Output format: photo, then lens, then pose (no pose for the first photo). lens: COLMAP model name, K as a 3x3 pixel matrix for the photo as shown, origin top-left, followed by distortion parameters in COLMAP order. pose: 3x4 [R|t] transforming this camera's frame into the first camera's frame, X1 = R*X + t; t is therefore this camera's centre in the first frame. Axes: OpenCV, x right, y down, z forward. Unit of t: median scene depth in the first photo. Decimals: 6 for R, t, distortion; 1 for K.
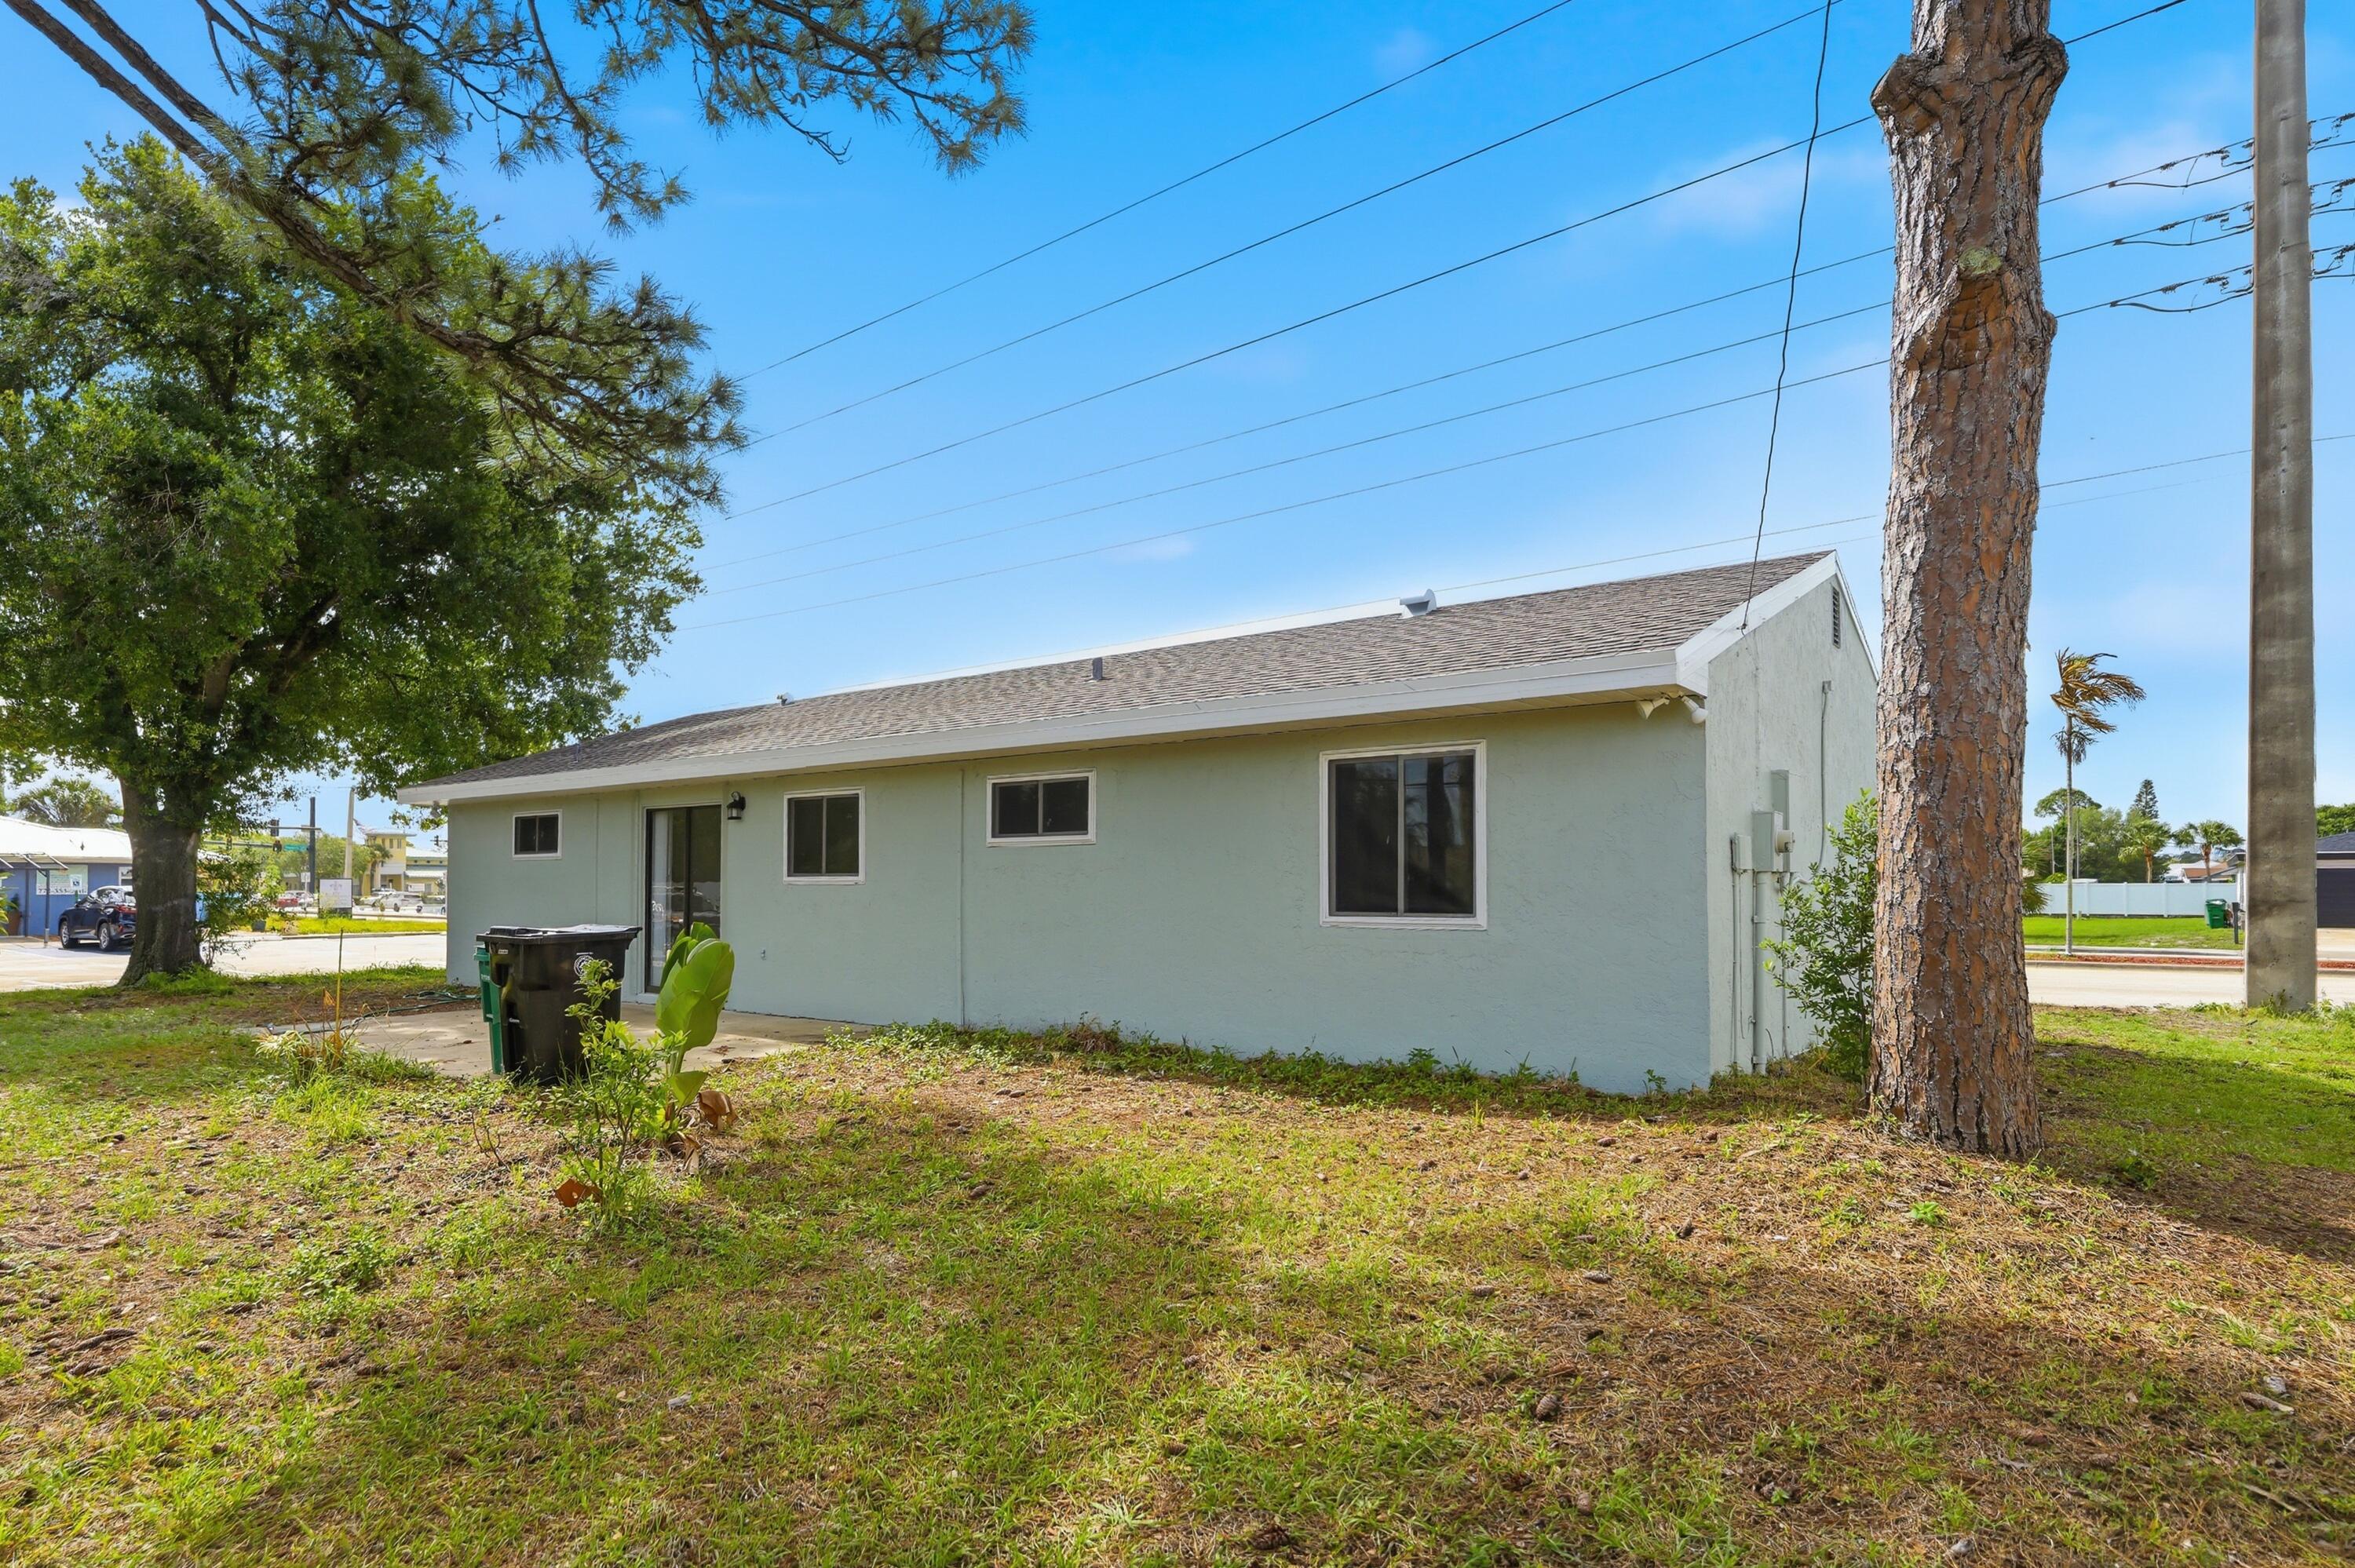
lens RADIAL K [[1291.1, 0, 1146.3], [0, 1291.1, 848.5], [0, 0, 1]] dist [0.007347, 0.001637]
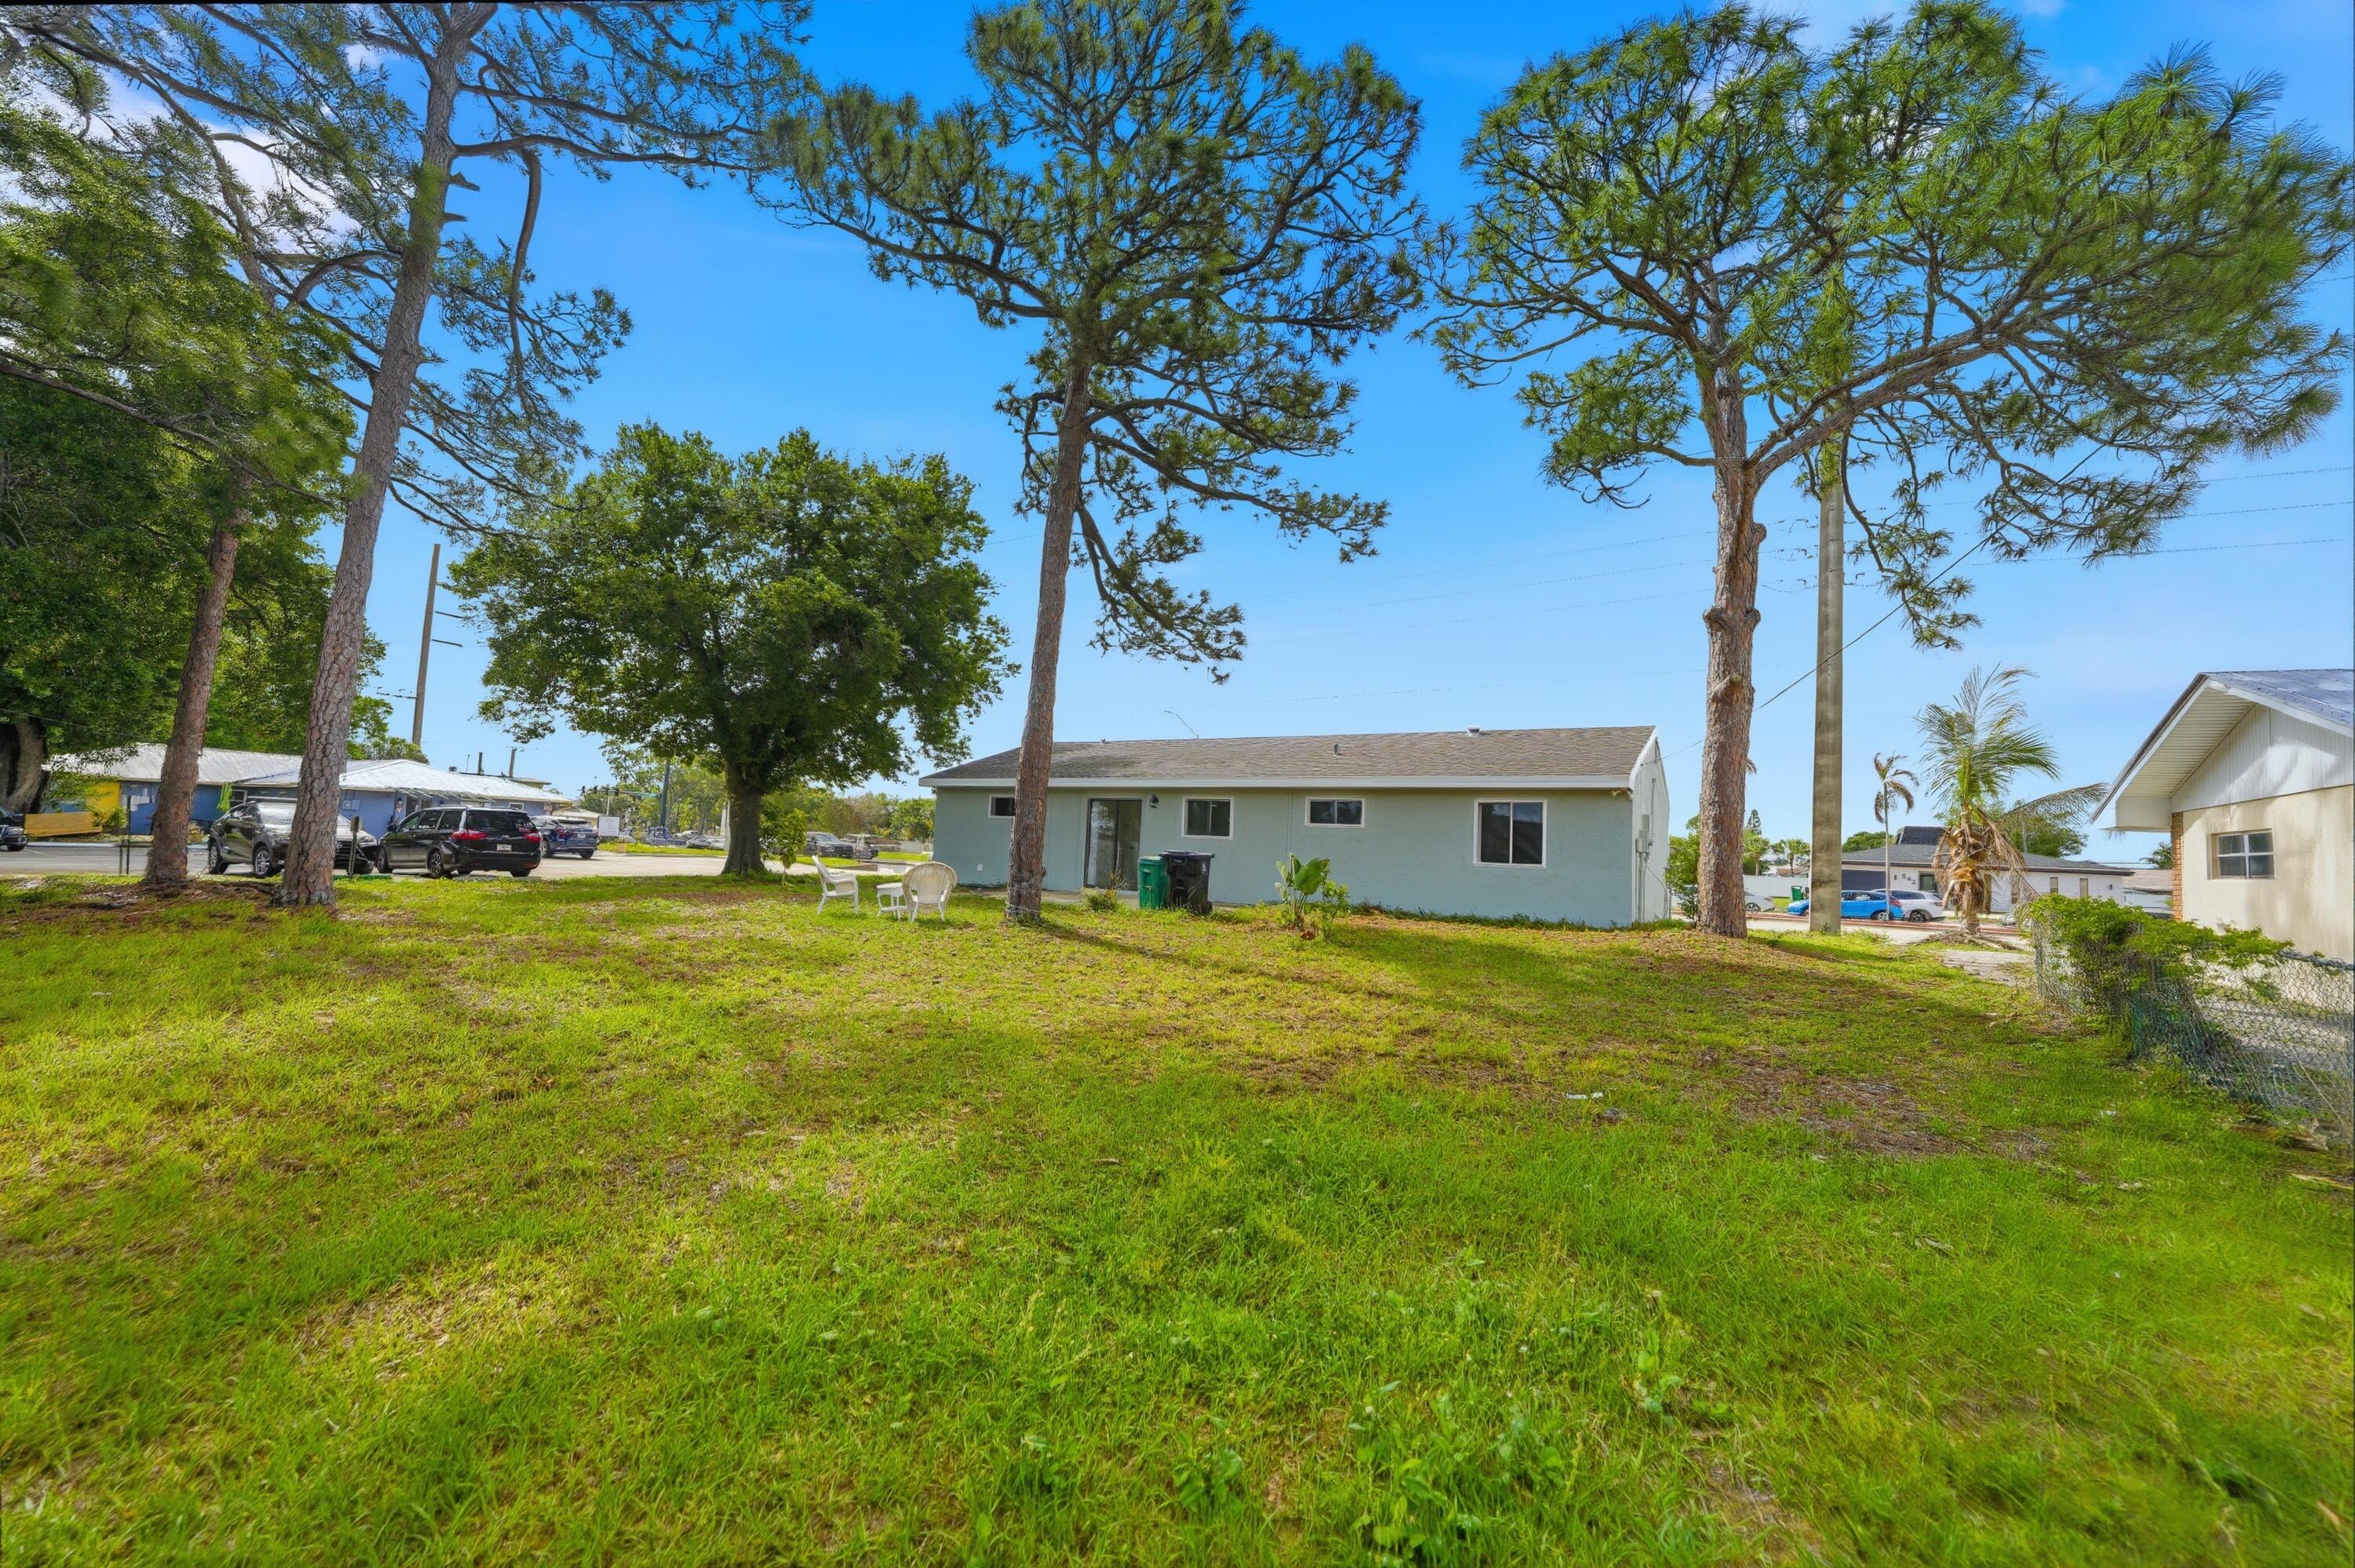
lens RADIAL K [[936.1, 0, 1163.1], [0, 936.1, 786.5], [0, 0, 1]] dist [-0.001212, -0.000363]
pose [[0.994356, 0.053694, 0.091505, -0.547226], [-0.050108, 0.997900, -0.041044, 0.007455], [-0.093517, 0.036228, 0.994958, -0.667273]]
